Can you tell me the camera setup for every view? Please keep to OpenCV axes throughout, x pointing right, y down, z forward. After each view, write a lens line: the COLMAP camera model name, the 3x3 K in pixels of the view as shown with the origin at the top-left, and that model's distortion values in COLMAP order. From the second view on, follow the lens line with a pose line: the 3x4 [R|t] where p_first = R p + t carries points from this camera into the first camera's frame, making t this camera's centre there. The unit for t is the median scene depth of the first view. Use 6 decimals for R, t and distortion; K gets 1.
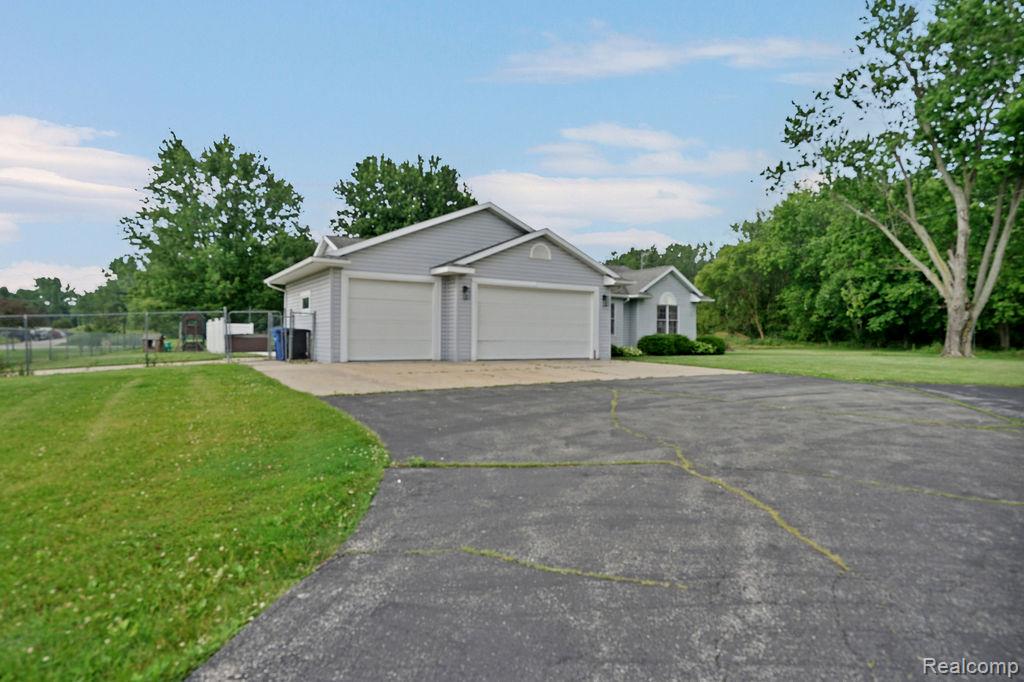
lens RADIAL K [[544.4, 0, 512.0], [0, 544.4, 341.0], [0, 0, 1]] dist [0.000540, -0.000328]
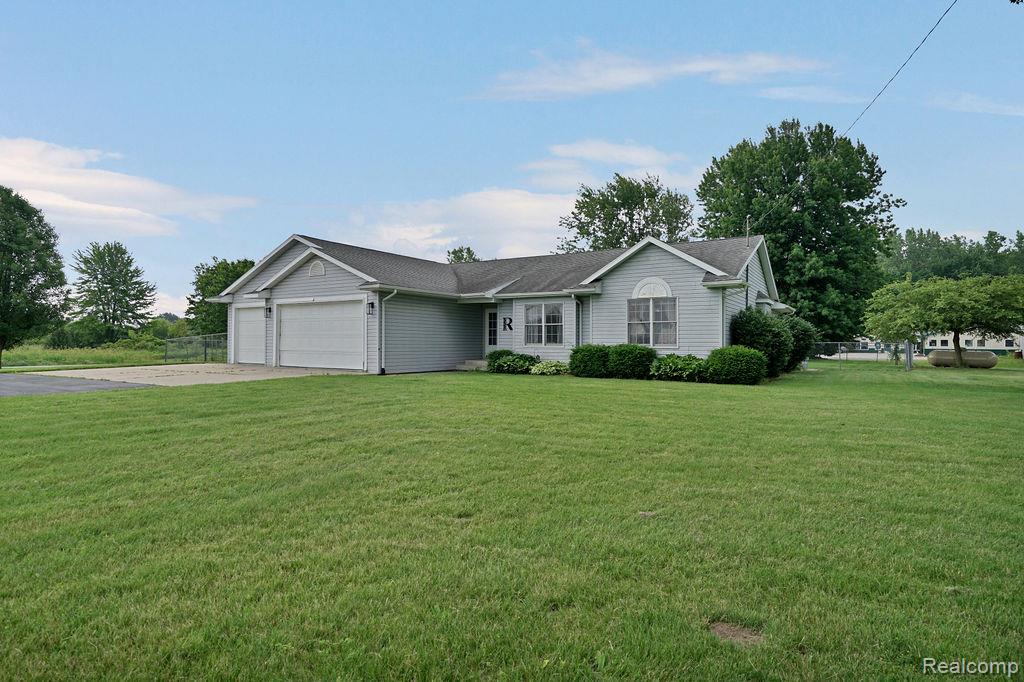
lens RADIAL K [[544.4, 0, 512.0], [0, 544.4, 341.0], [0, 0, 1]] dist [0.000540, -0.000328]
pose [[0.417031, -0.010232, -0.908835, 1.025109], [-0.011449, 0.999798, -0.016510, -0.005706], [0.908820, 0.017290, 0.416830, 0.773008]]
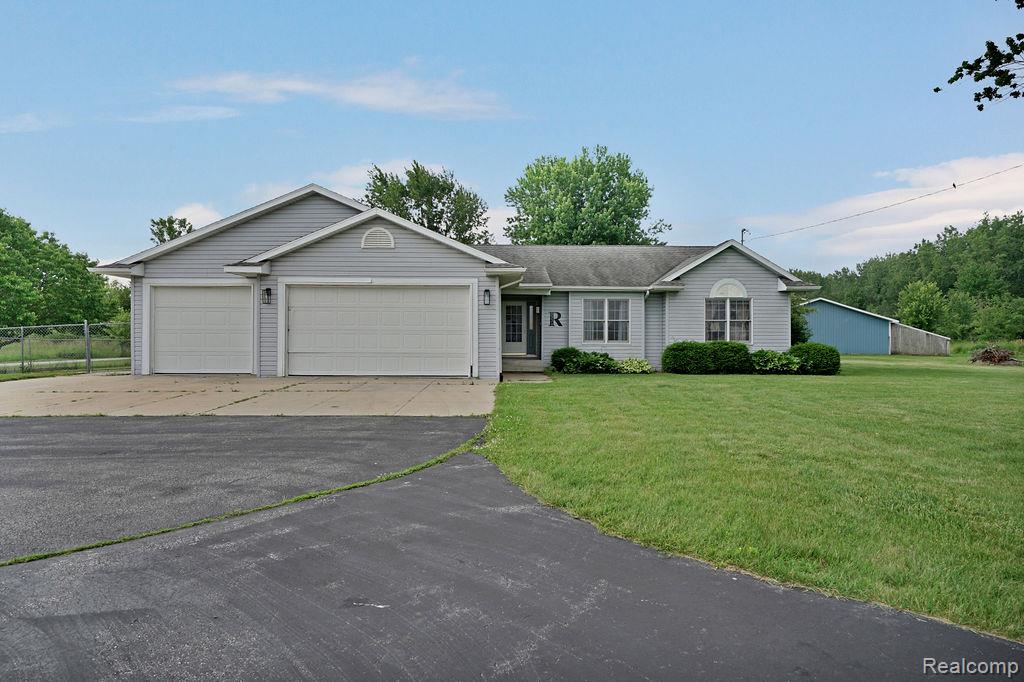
lens RADIAL K [[544.4, 0, 512.0], [0, 544.4, 341.0], [0, 0, 1]] dist [0.000540, -0.000328]
pose [[0.851685, -0.003517, -0.524042, 0.534677], [-0.000931, 0.999966, -0.008225, -0.009250], [0.524053, 0.007493, 0.851652, 0.374428]]
